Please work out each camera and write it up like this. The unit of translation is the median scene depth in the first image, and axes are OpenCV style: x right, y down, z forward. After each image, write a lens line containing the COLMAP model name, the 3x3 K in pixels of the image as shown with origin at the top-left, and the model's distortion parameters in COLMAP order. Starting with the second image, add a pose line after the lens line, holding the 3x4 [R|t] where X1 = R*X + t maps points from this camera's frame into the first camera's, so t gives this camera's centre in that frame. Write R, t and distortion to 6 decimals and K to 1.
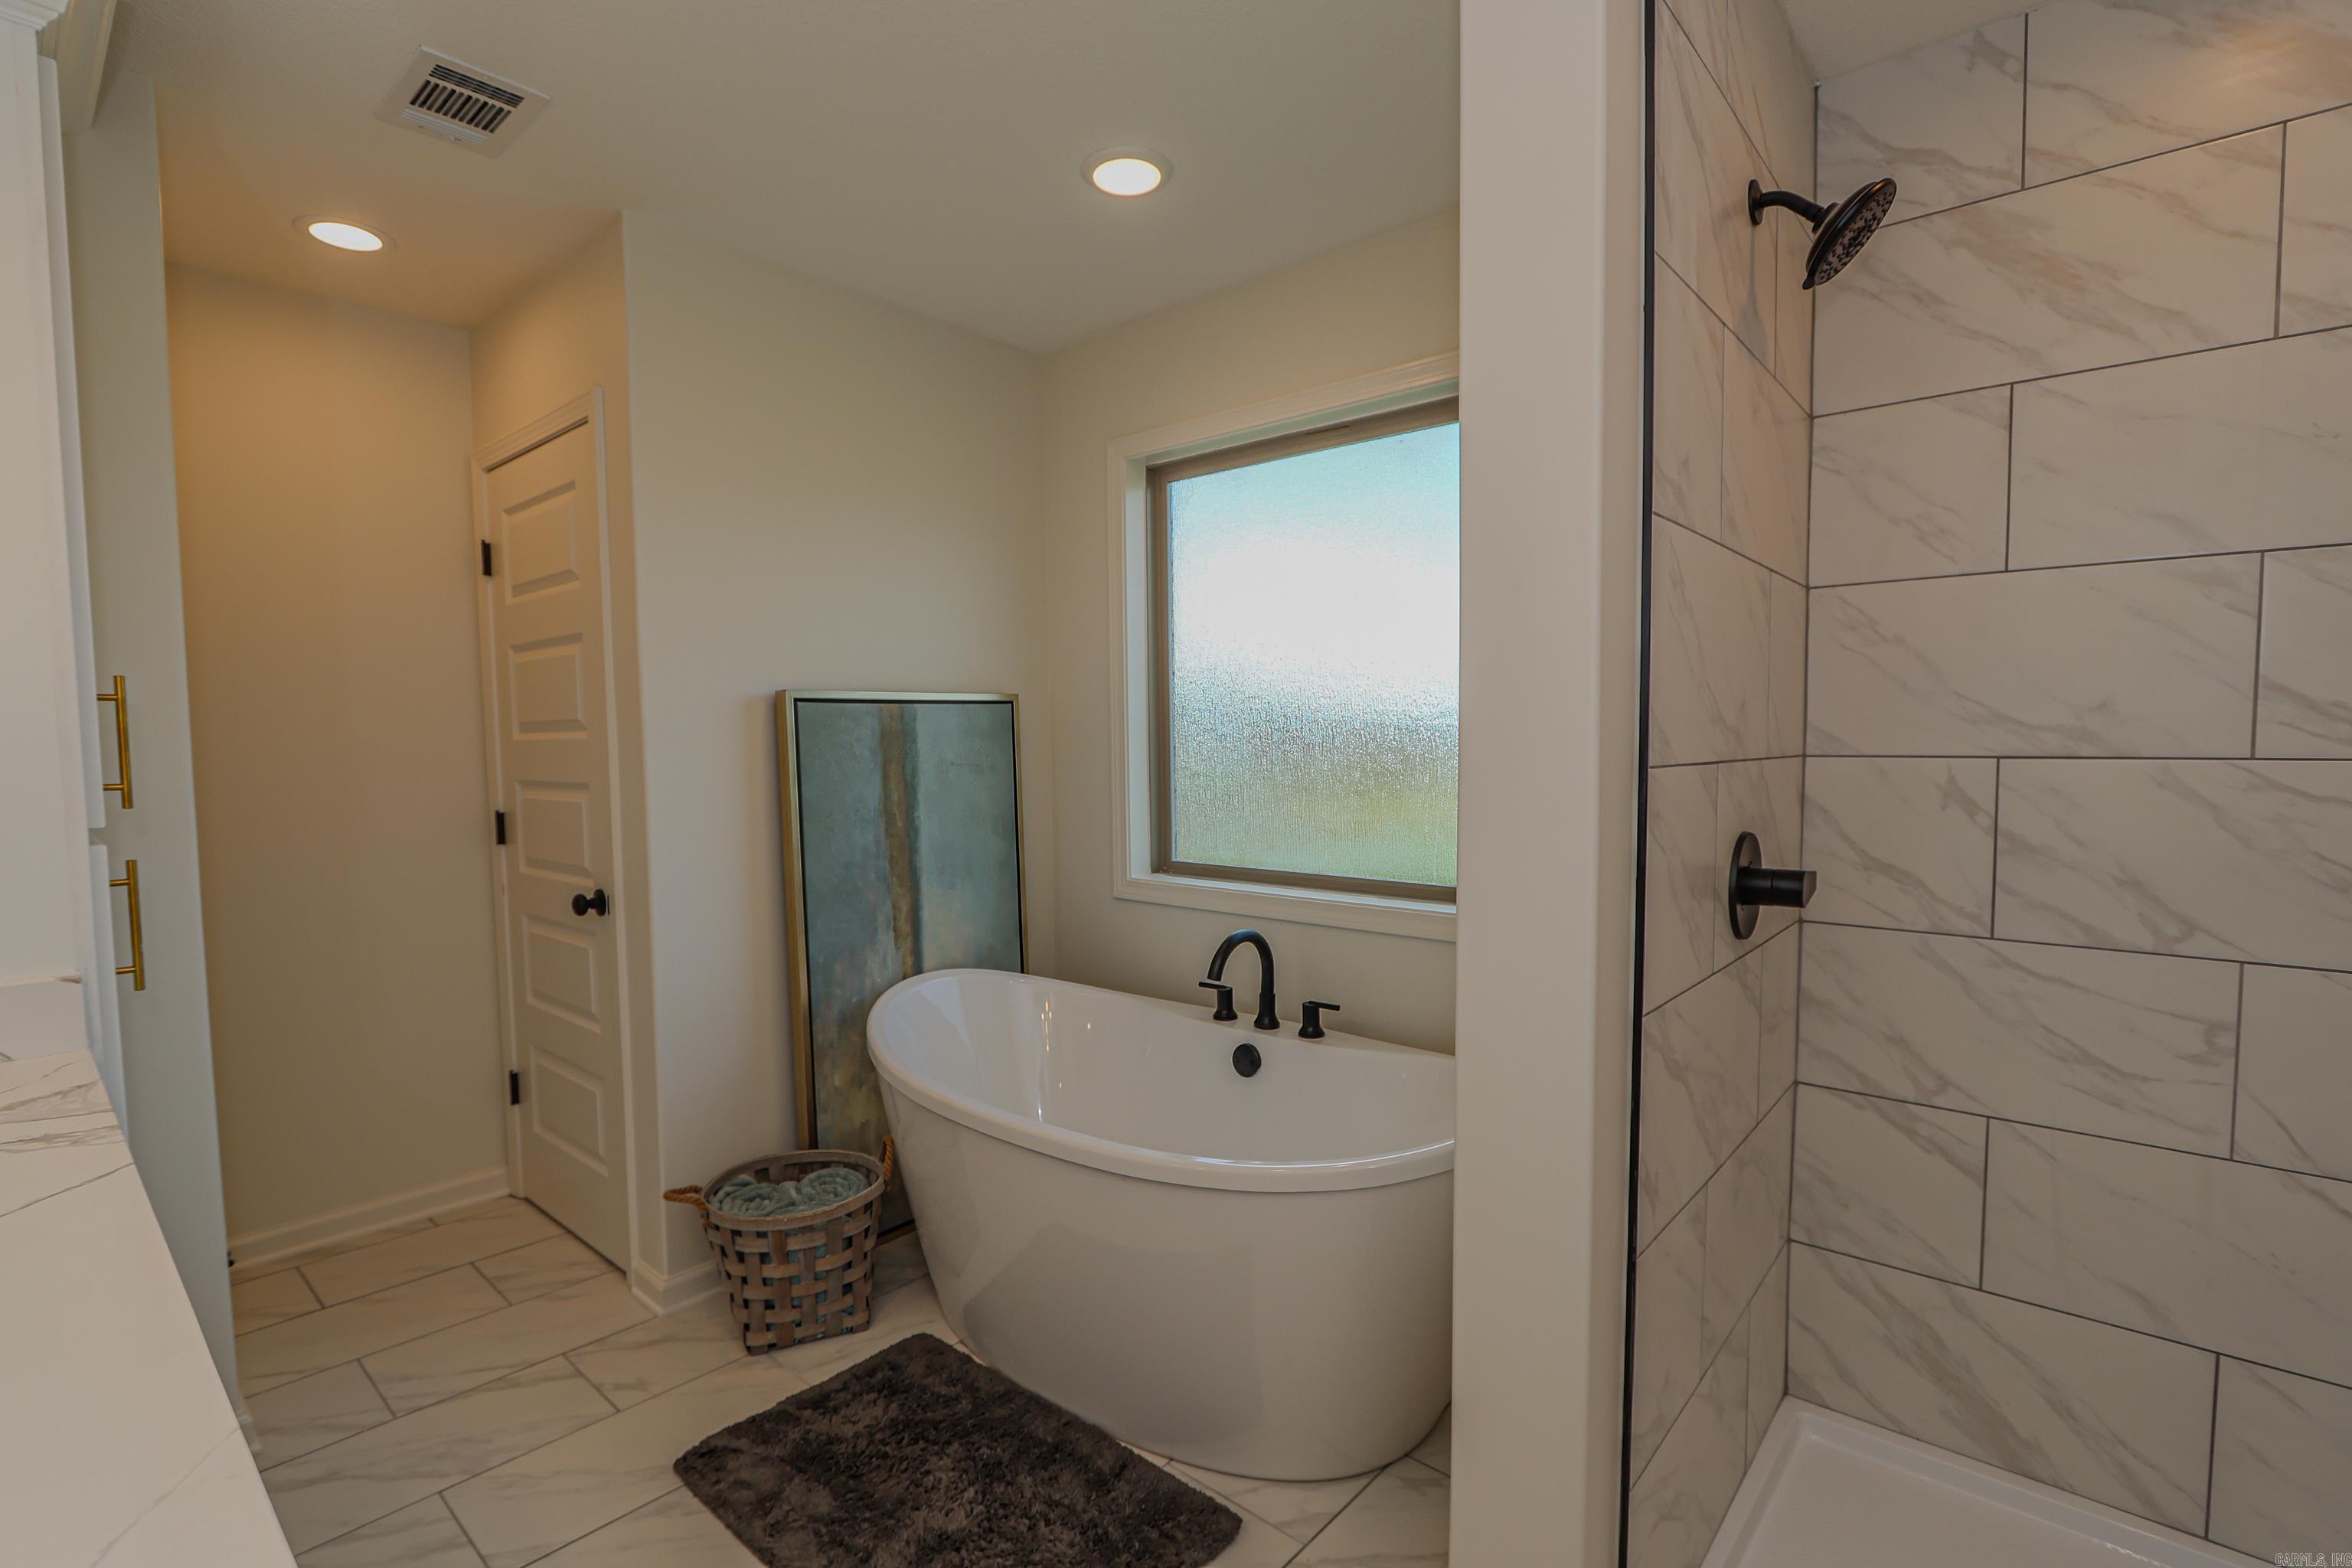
lens RADIAL K [[1082.1, 0, 1160.2], [0, 1082.1, 780.1], [0, 0, 1]] dist [-0.014724, 0.002463]
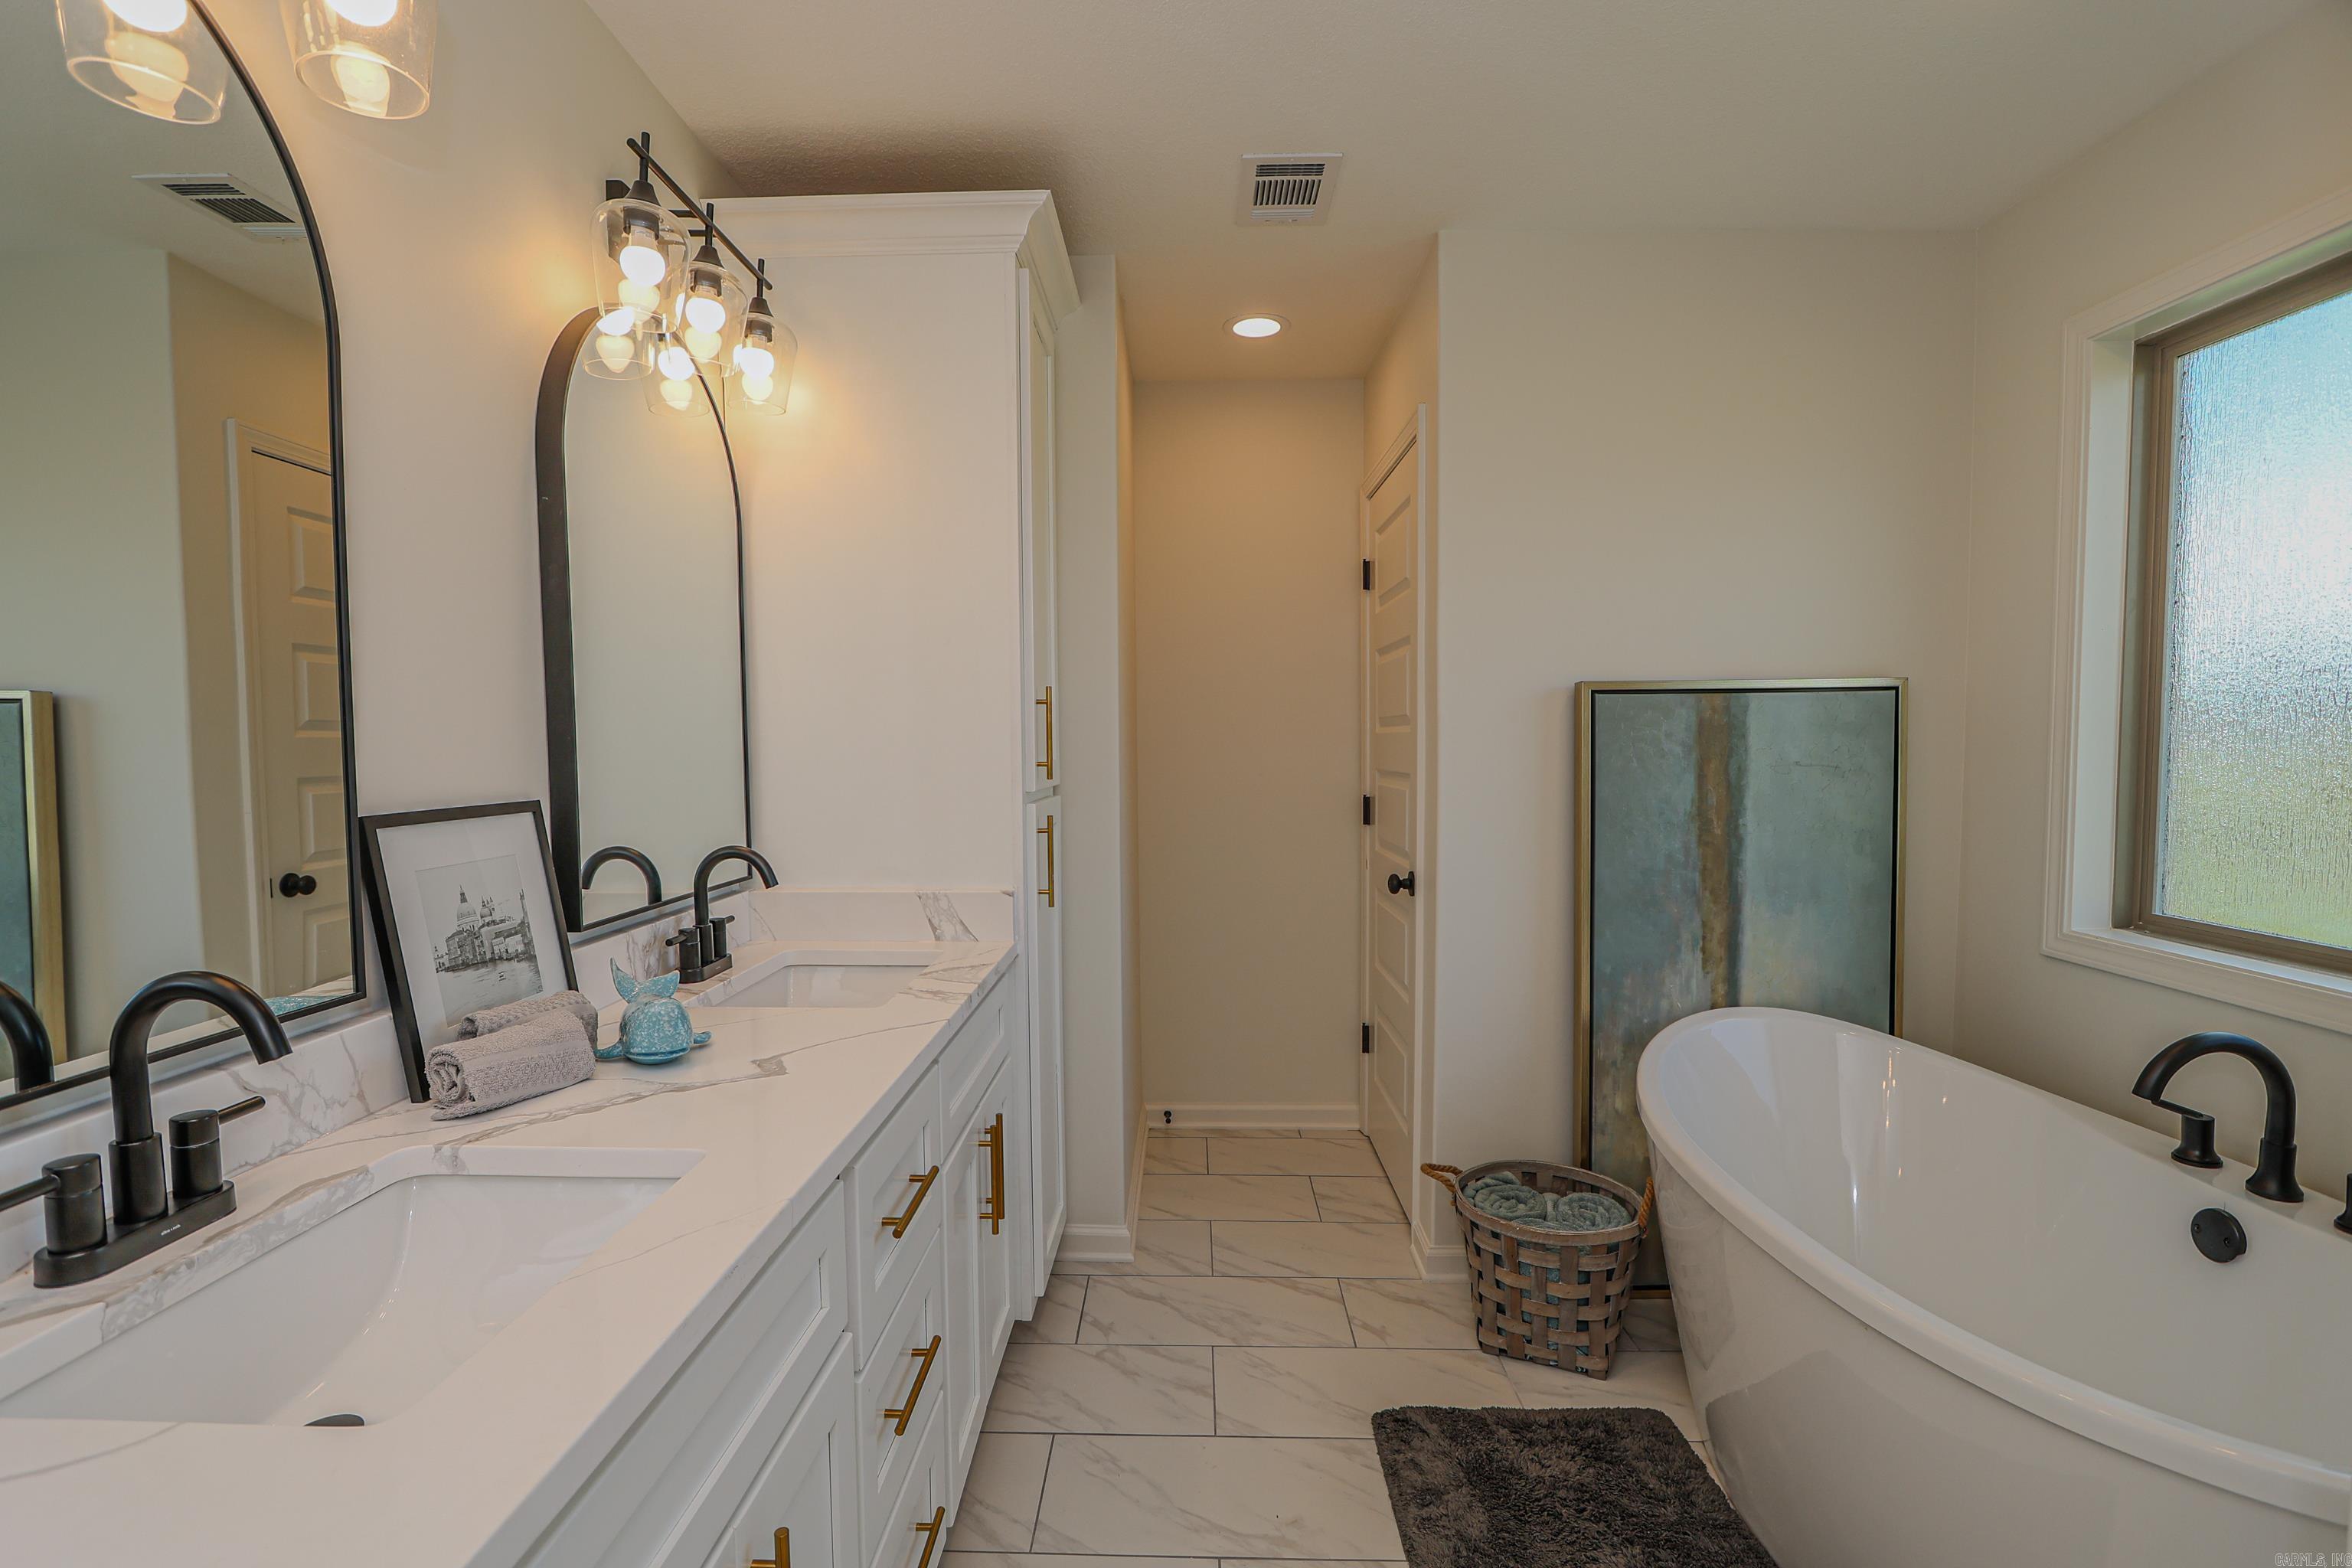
lens RADIAL K [[1082.1, 0, 1163.2], [0, 1082.1, 787.9], [0, 0, 1]] dist [-0.014724, 0.002463]
pose [[0.647616, 0.041225, -0.760851, 0.143911], [-0.032233, 0.999124, 0.026700, -0.003479], [0.761285, 0.007233, 0.648377, 0.107773]]
